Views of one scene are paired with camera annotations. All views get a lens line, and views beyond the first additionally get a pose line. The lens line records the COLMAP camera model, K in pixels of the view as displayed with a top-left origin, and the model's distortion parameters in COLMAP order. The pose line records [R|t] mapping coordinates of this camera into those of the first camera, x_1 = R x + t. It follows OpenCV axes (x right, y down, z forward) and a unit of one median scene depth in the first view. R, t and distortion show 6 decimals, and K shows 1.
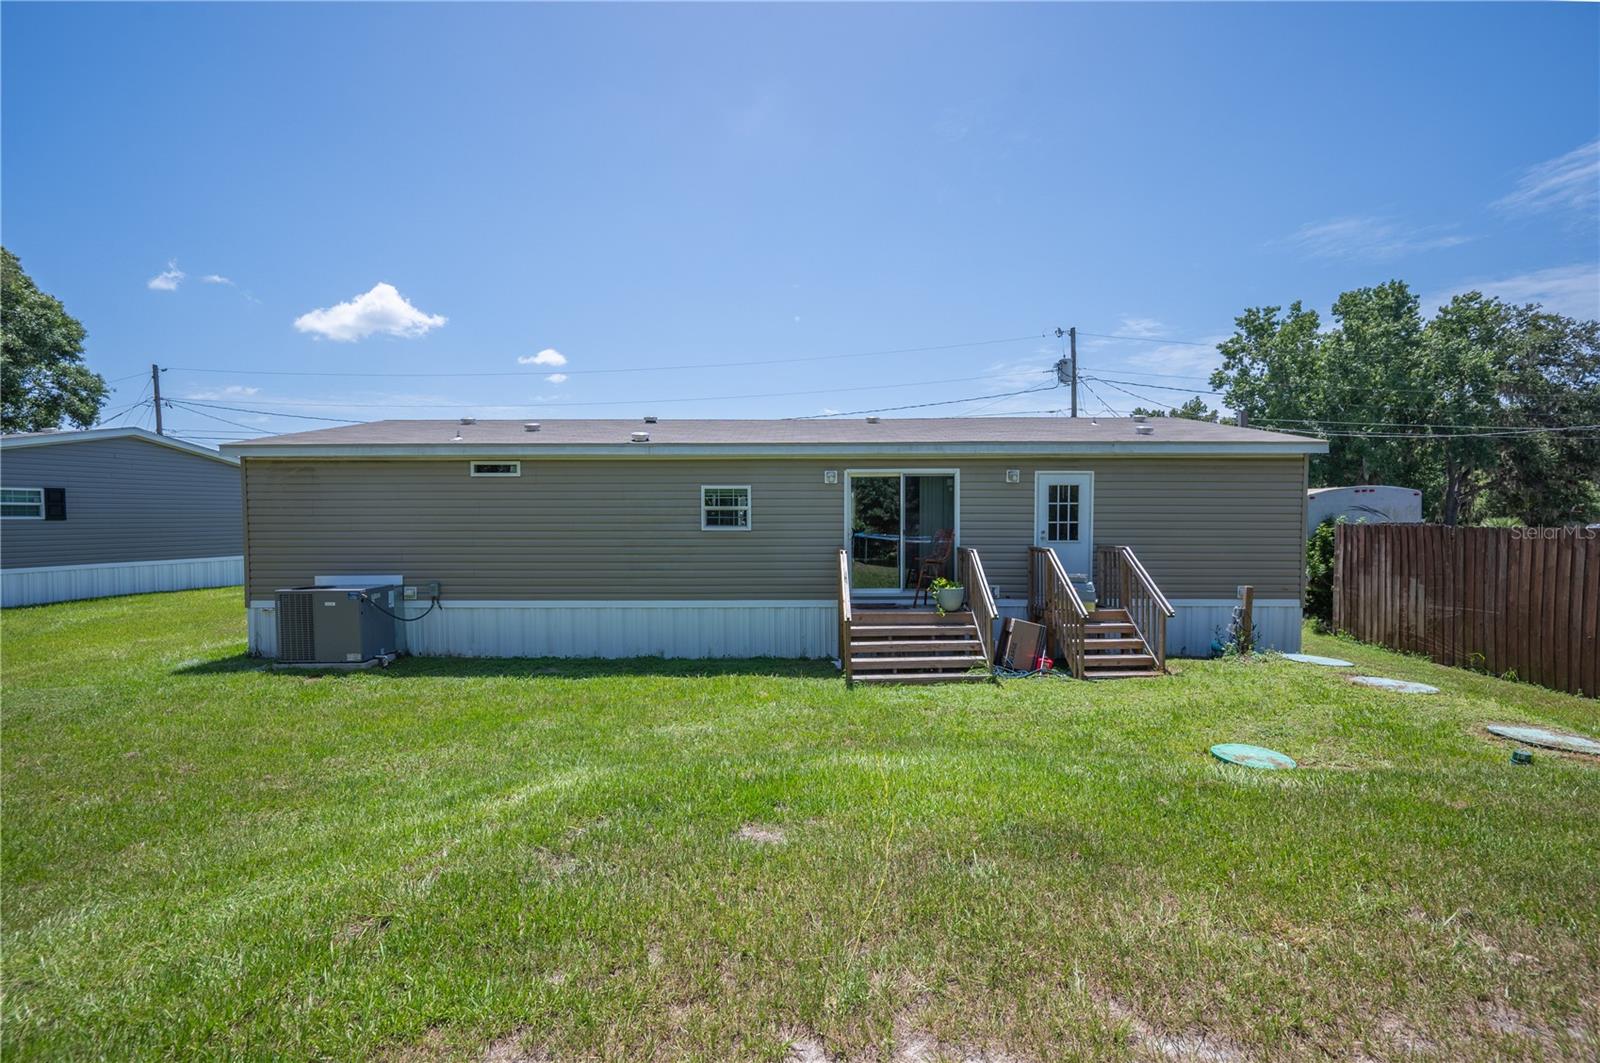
lens RADIAL K [[643.3, 0, 809.4], [0, 643.3, 528.0], [0, 0, 1]] dist [-0.002265, -0.000860]
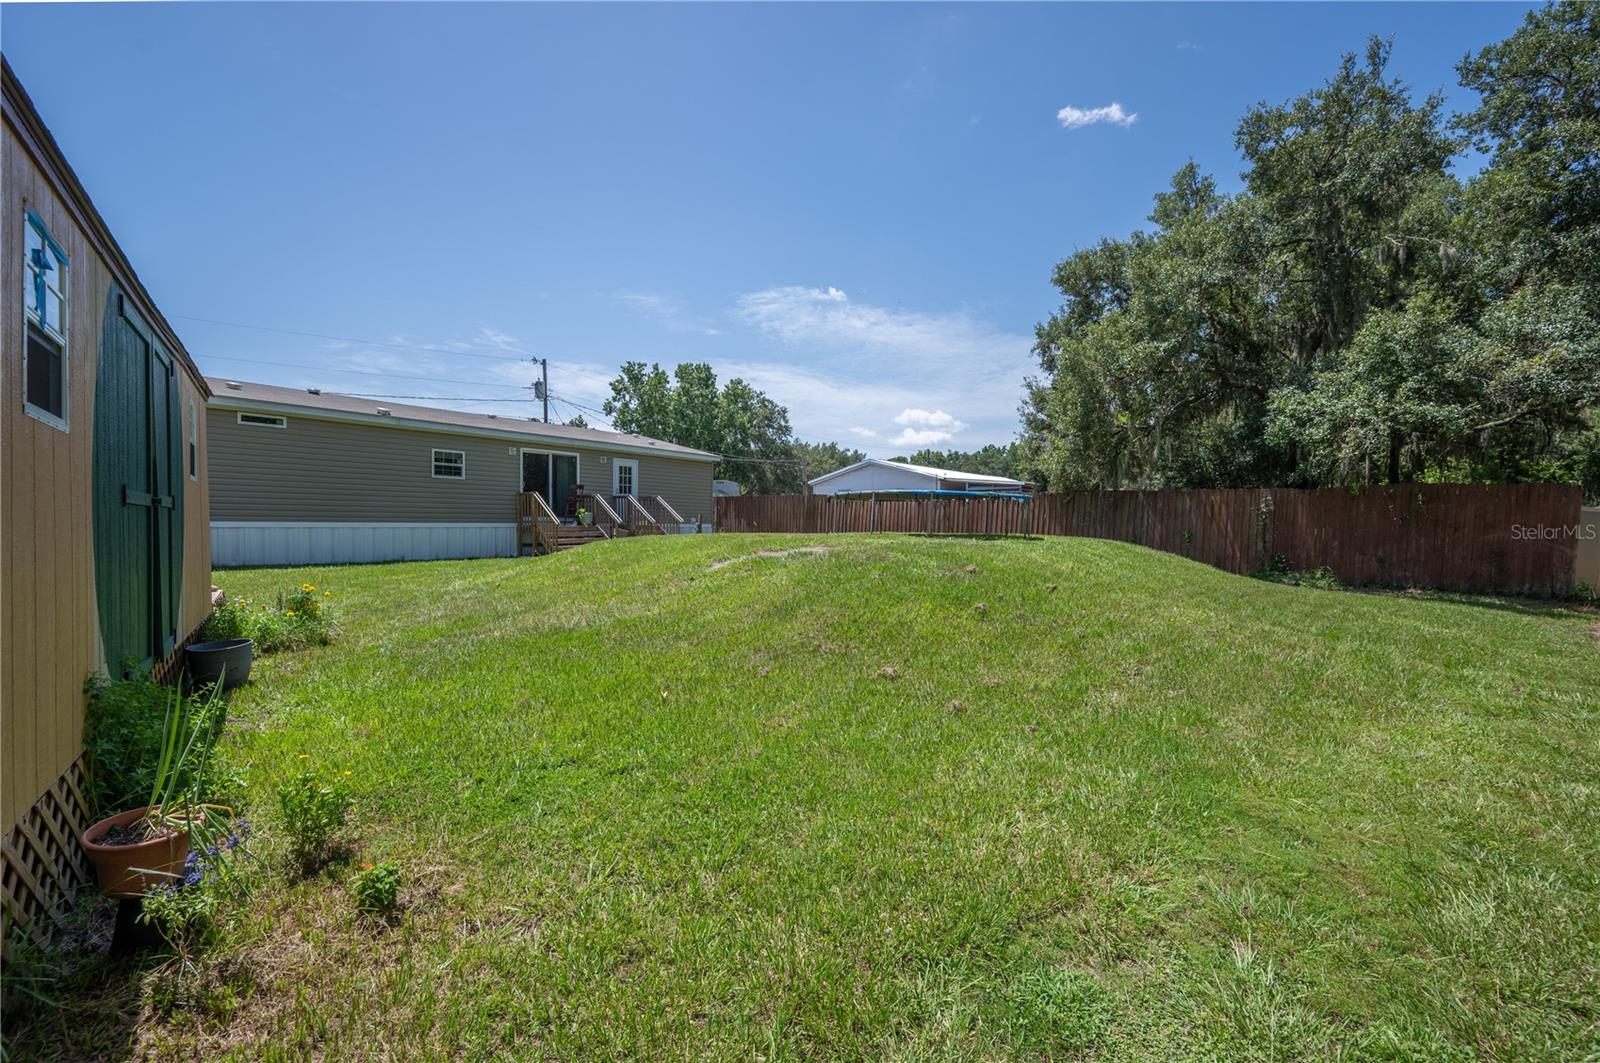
lens RADIAL K [[643.3, 0, 809.4], [0, 643.3, 528.0], [0, 0, 1]] dist [-0.002265, -0.000860]
pose [[0.598158, -0.000901, 0.801378, -0.229719], [0.007368, 0.999963, -0.004376, 0.036741], [-0.801344, 0.008522, 0.598143, -0.172361]]
